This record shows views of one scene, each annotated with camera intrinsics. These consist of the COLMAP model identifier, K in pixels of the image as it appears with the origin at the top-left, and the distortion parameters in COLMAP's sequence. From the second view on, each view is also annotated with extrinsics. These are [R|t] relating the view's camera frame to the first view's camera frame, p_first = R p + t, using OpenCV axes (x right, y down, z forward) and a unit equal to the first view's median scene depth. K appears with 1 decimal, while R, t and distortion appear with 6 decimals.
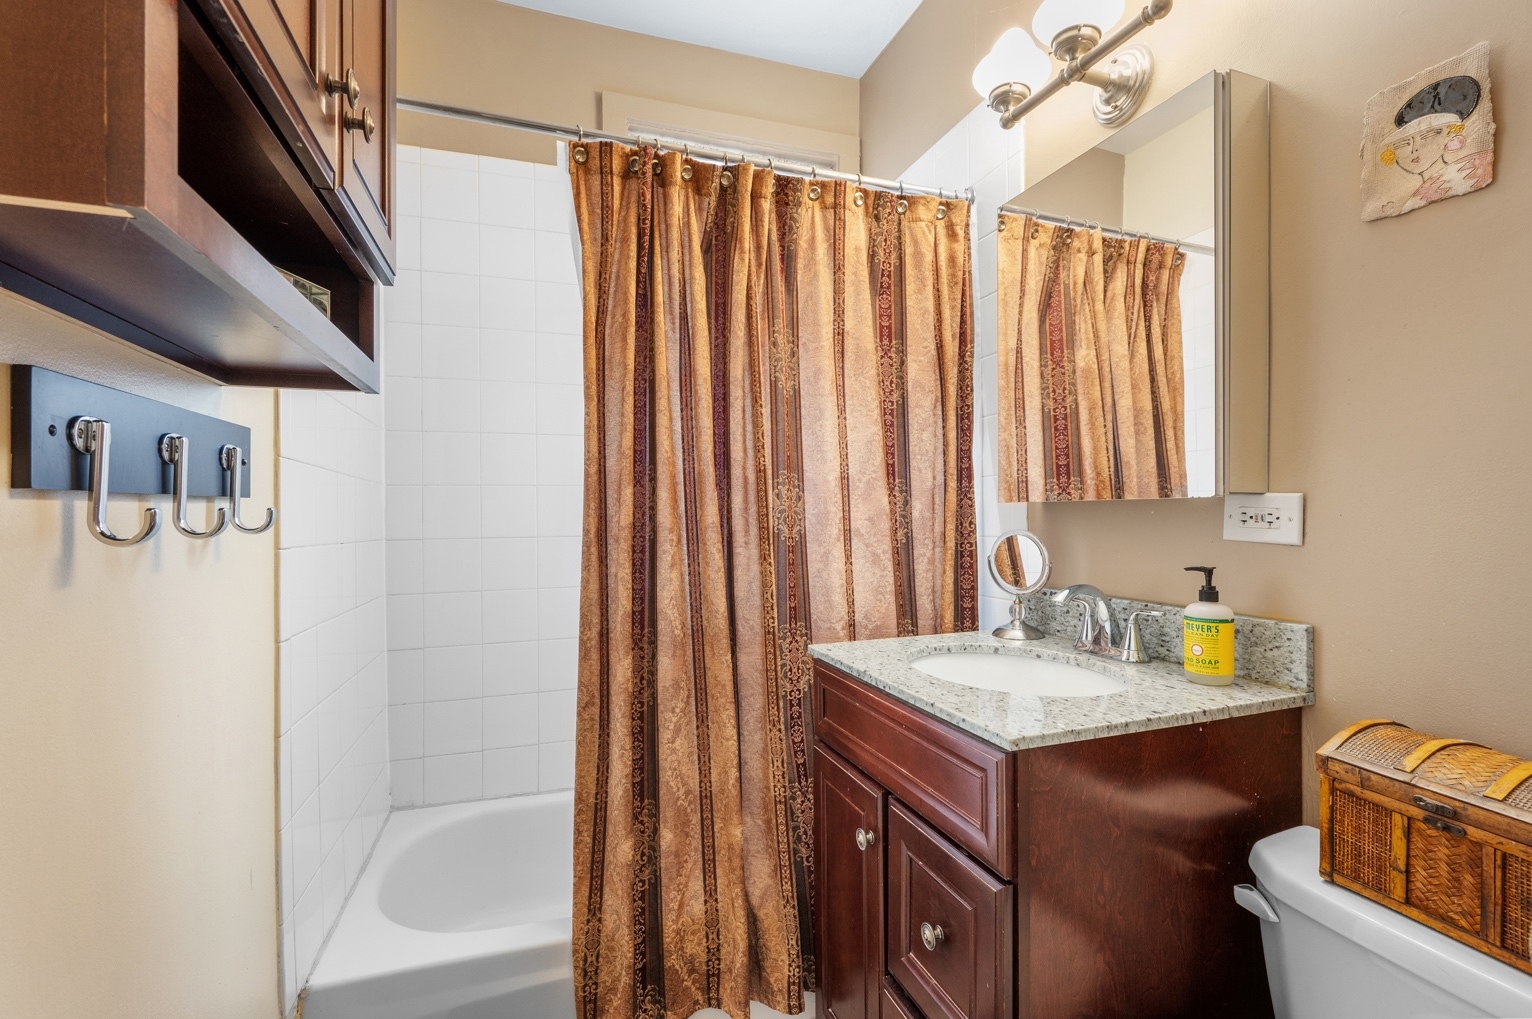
lens RADIAL K [[697.5, 0, 766.0], [0, 697.5, 509.5], [0, 0, 1]] dist [-0.000165, -0.000116]
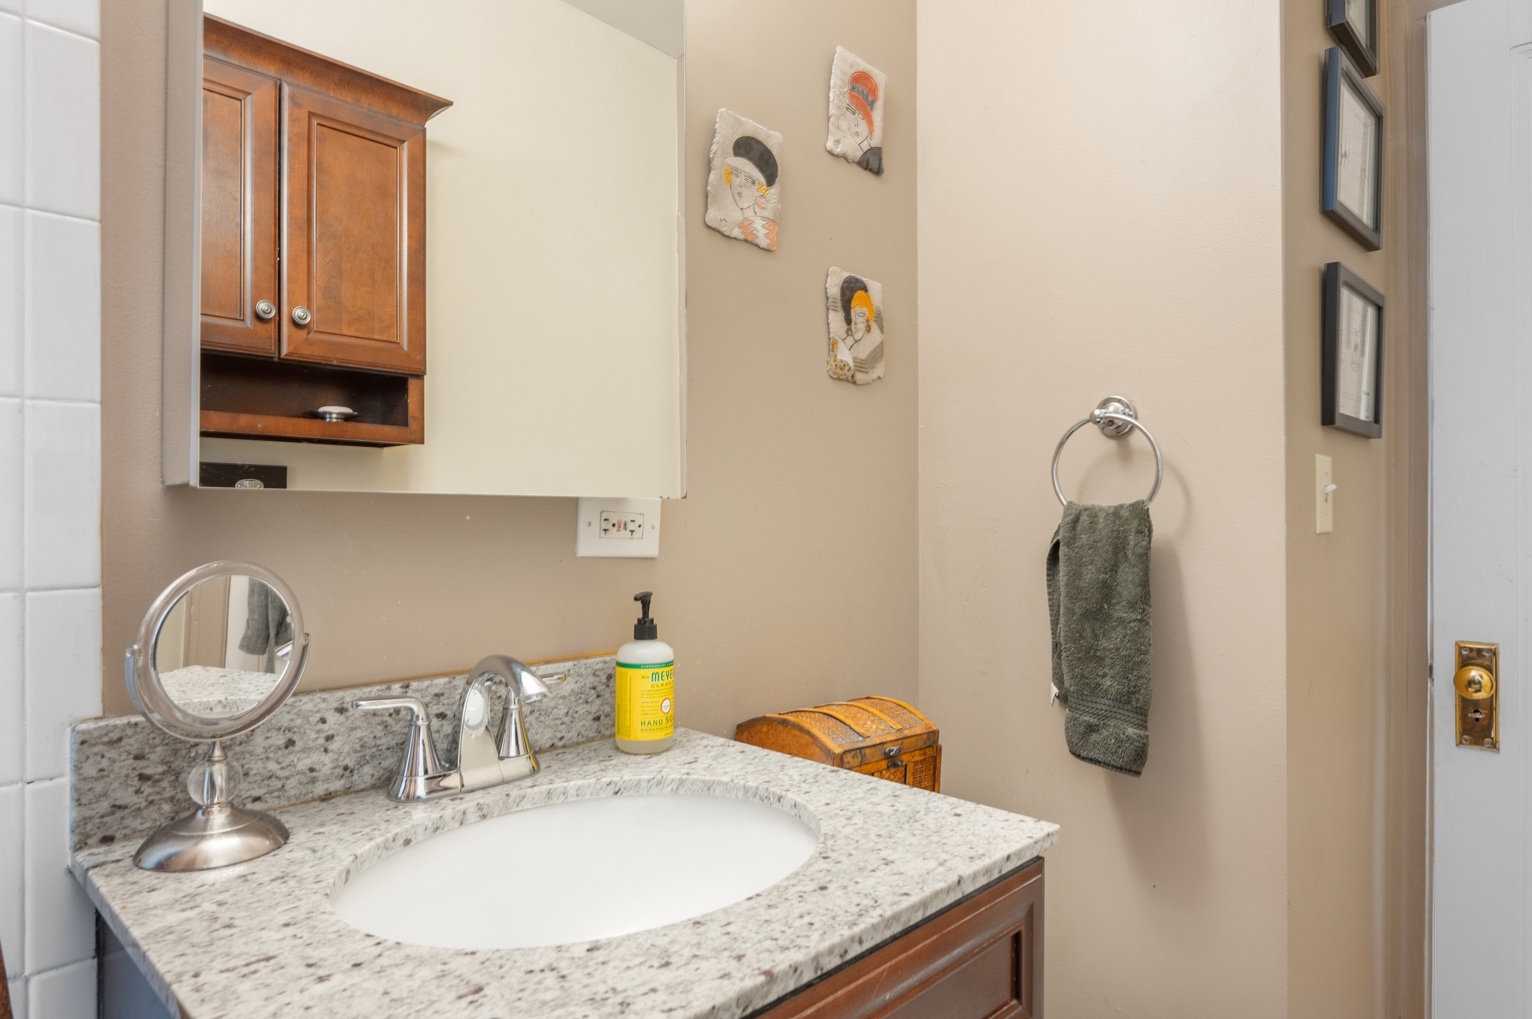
lens RADIAL K [[922.8, 0, 766.0], [0, 922.8, 509.5], [0, 0, 1]] dist [-0.001180, -0.000094]
pose [[-0.458791, 0.011703, 0.888467, -0.295849], [-0.007786, 0.999822, -0.017190, 0.010316], [-0.888510, -0.014804, -0.458618, 1.349009]]
